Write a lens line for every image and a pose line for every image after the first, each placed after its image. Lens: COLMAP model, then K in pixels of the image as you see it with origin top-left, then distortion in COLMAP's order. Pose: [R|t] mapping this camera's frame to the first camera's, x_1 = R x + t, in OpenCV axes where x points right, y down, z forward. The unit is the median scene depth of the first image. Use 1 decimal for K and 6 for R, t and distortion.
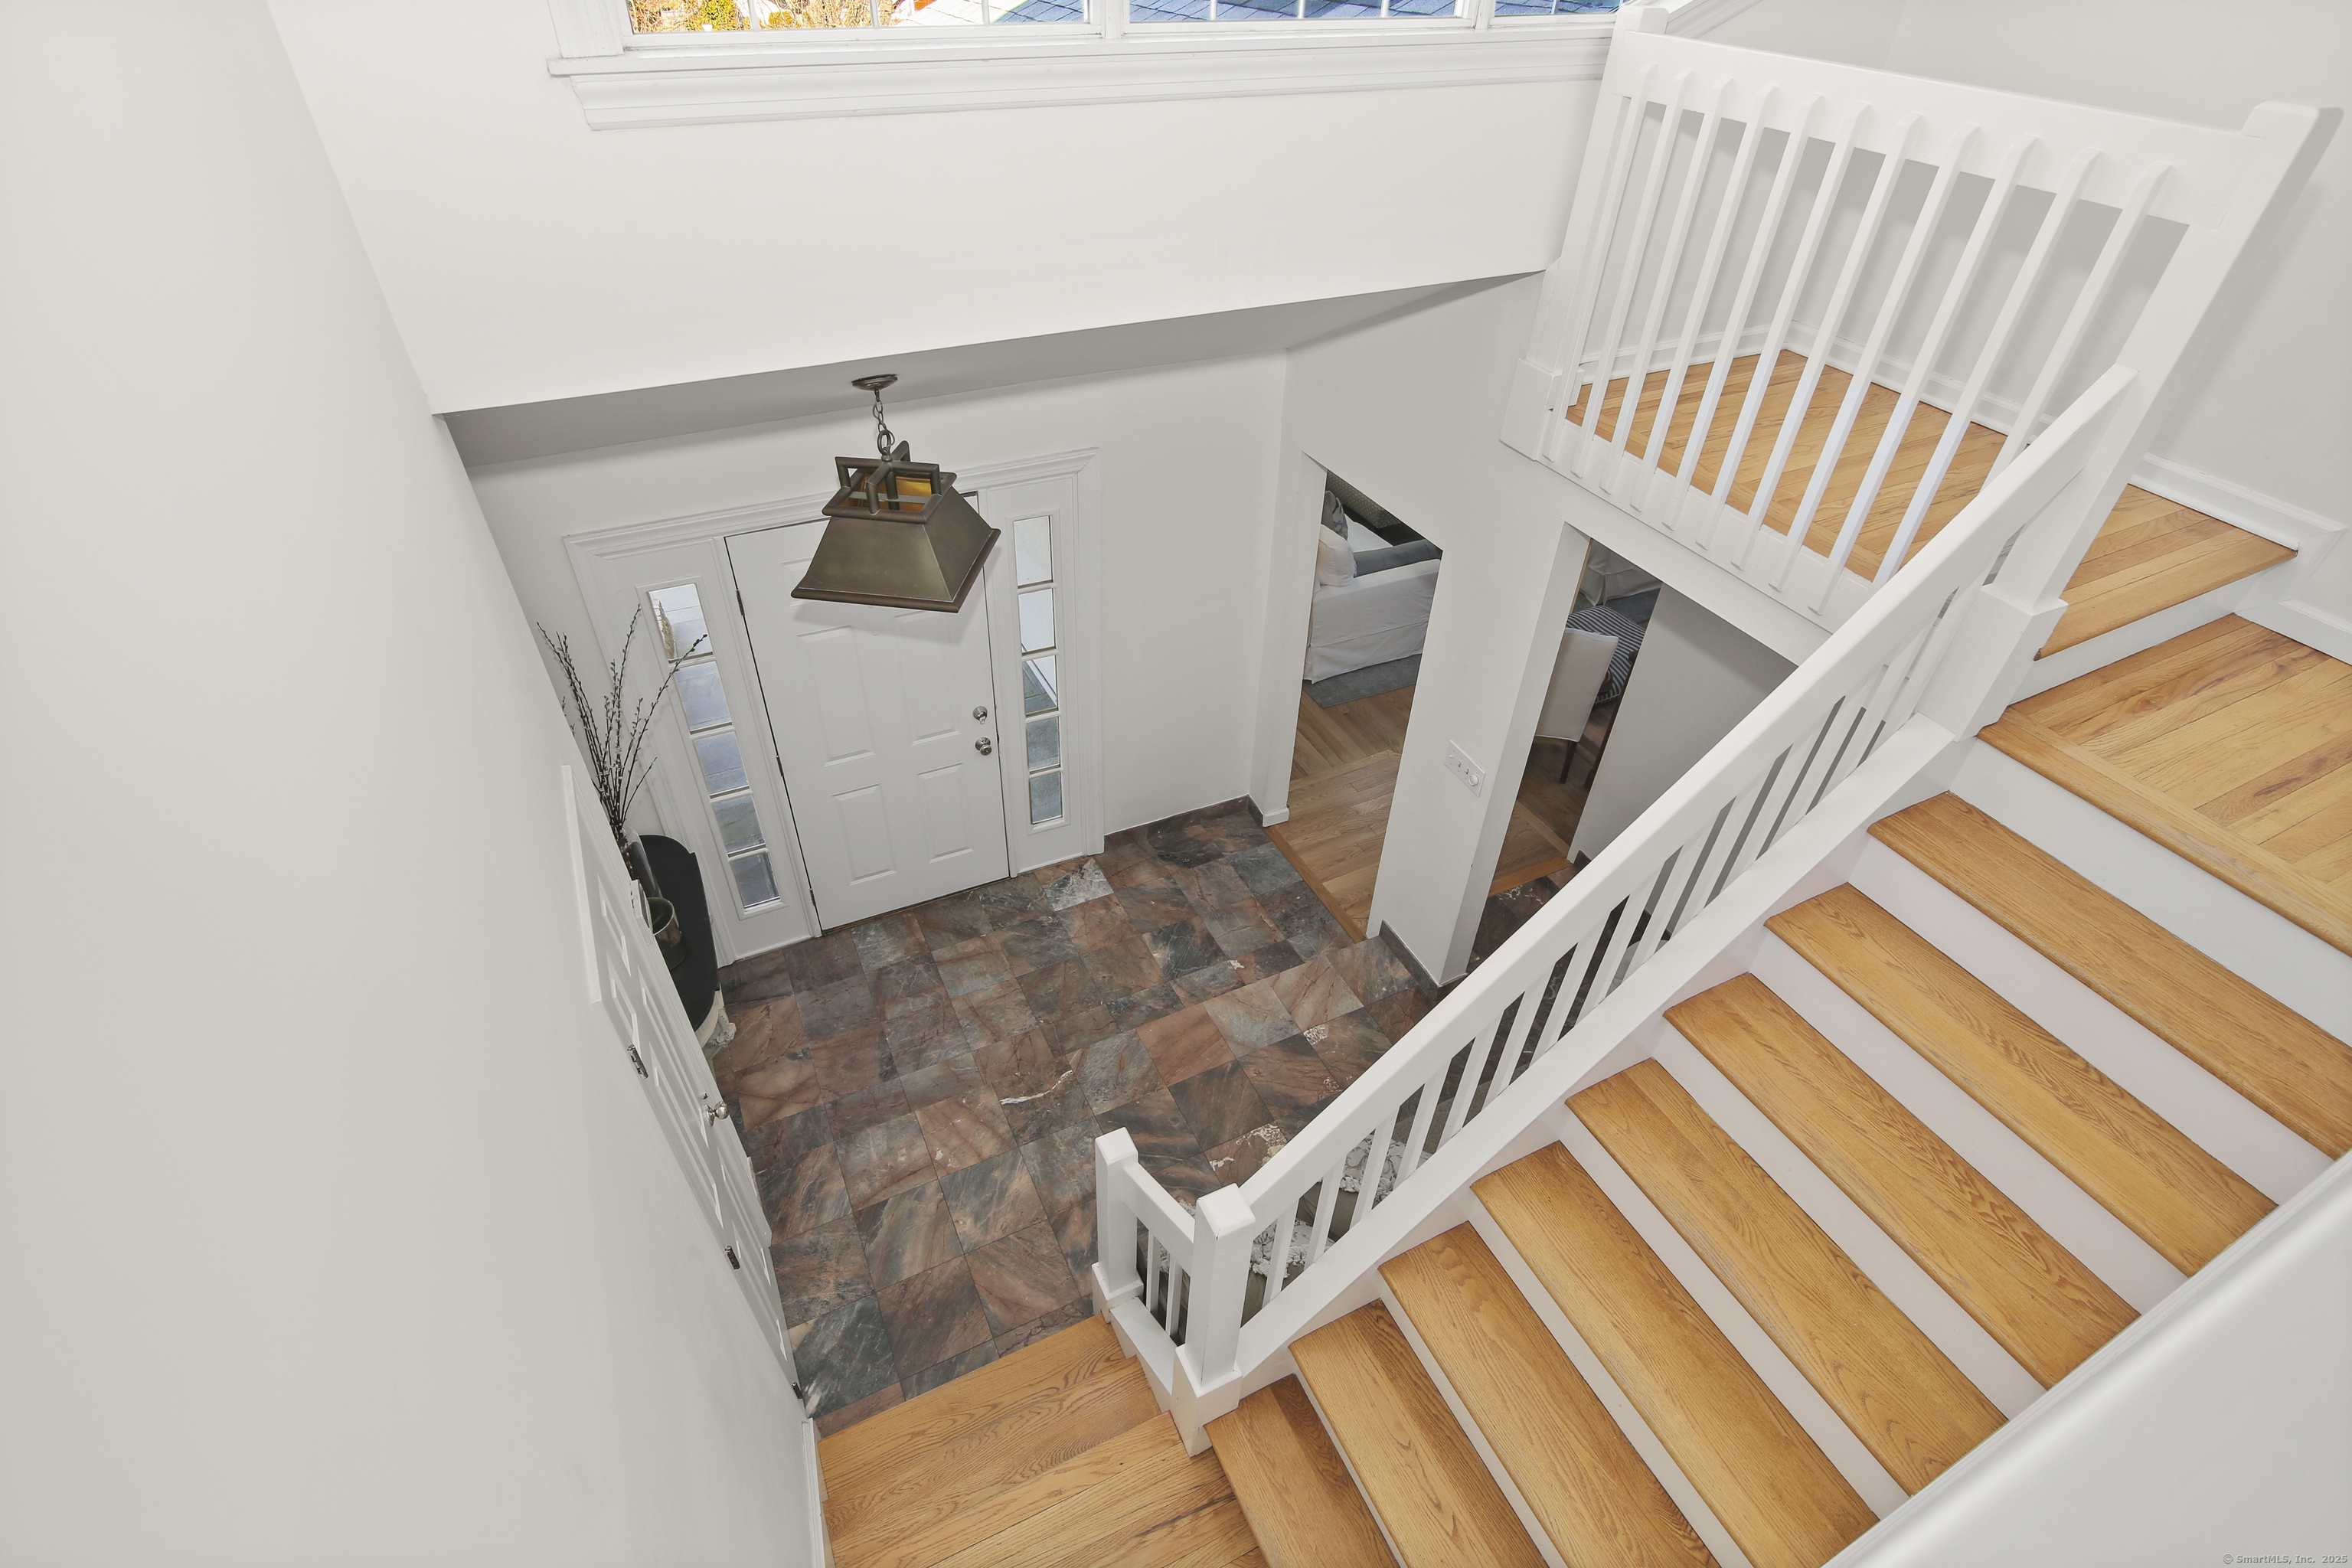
lens RADIAL K [[1087.1, 0, 1173.0], [0, 1087.1, 775.2], [0, 0, 1]] dist [-0.020153, 0.001770]
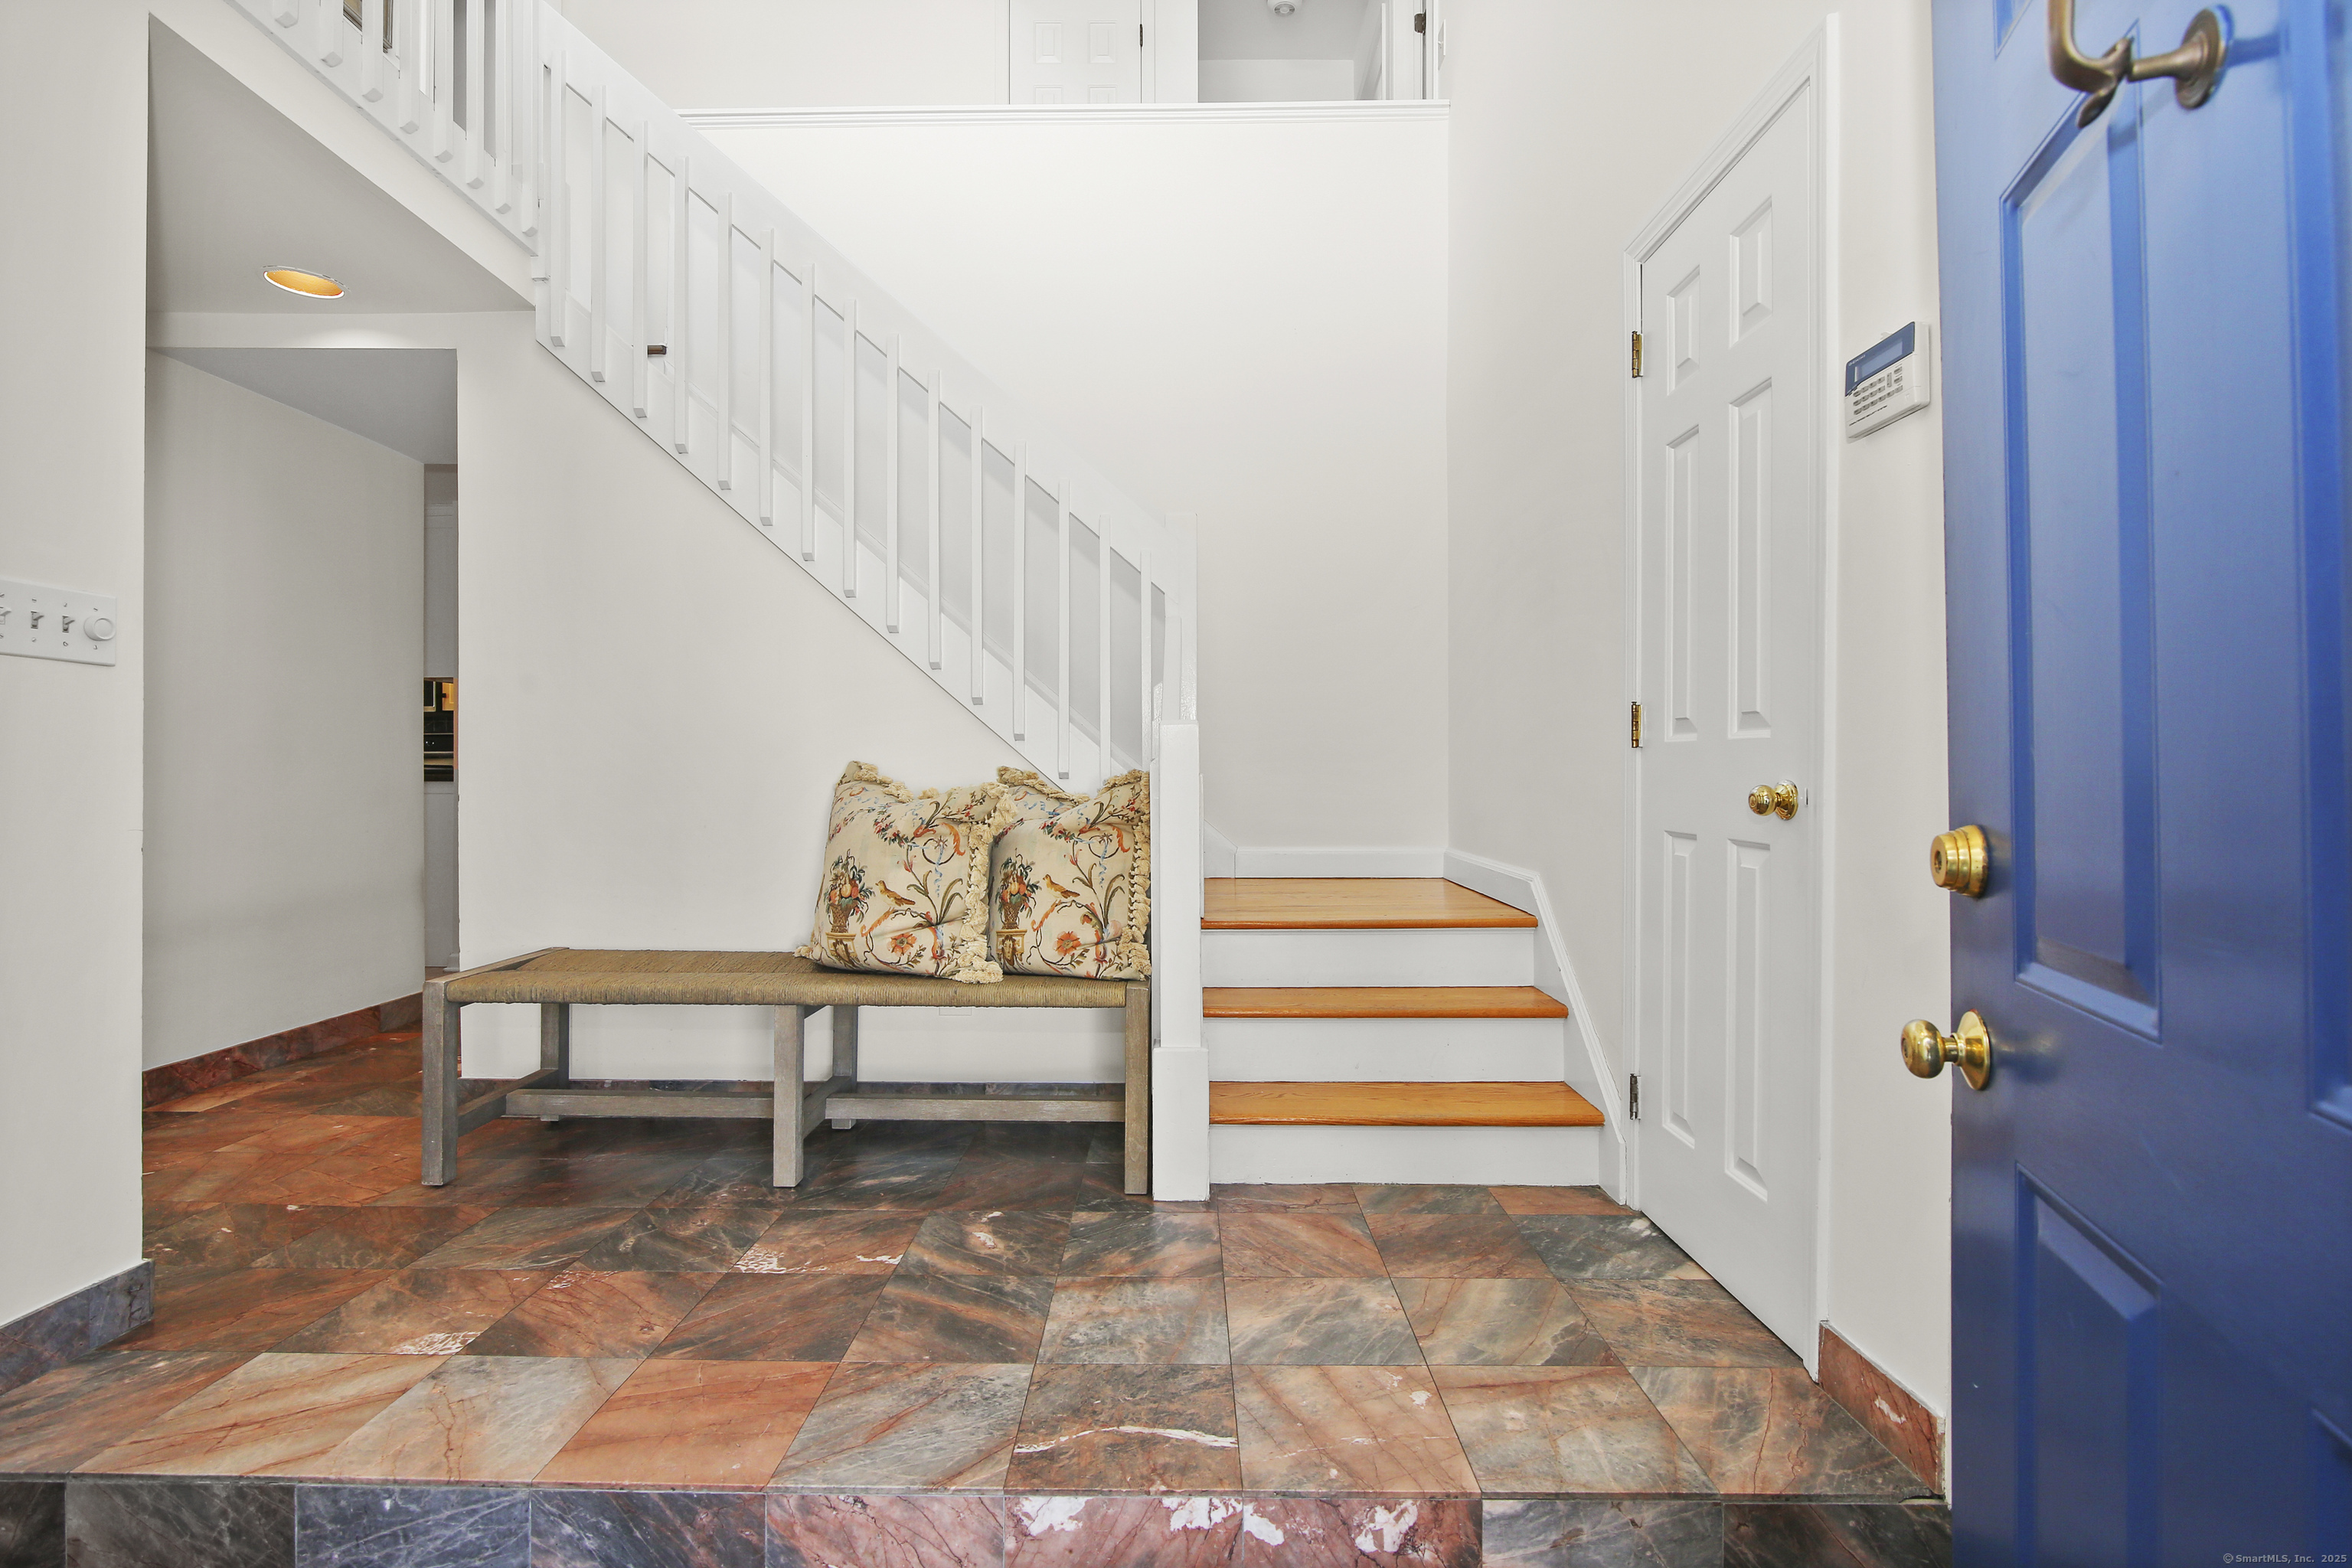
lens RADIAL K [[1087.1, 0, 1173.0], [0, 1087.1, 775.2], [0, 0, 1]] dist [-0.020153, 0.001770]
pose [[-0.895866, -0.023133, 0.443721, -0.302764], [0.267027, 0.770154, 0.579274, -0.082440], [-0.355134, 0.637438, -0.683778, 1.146544]]
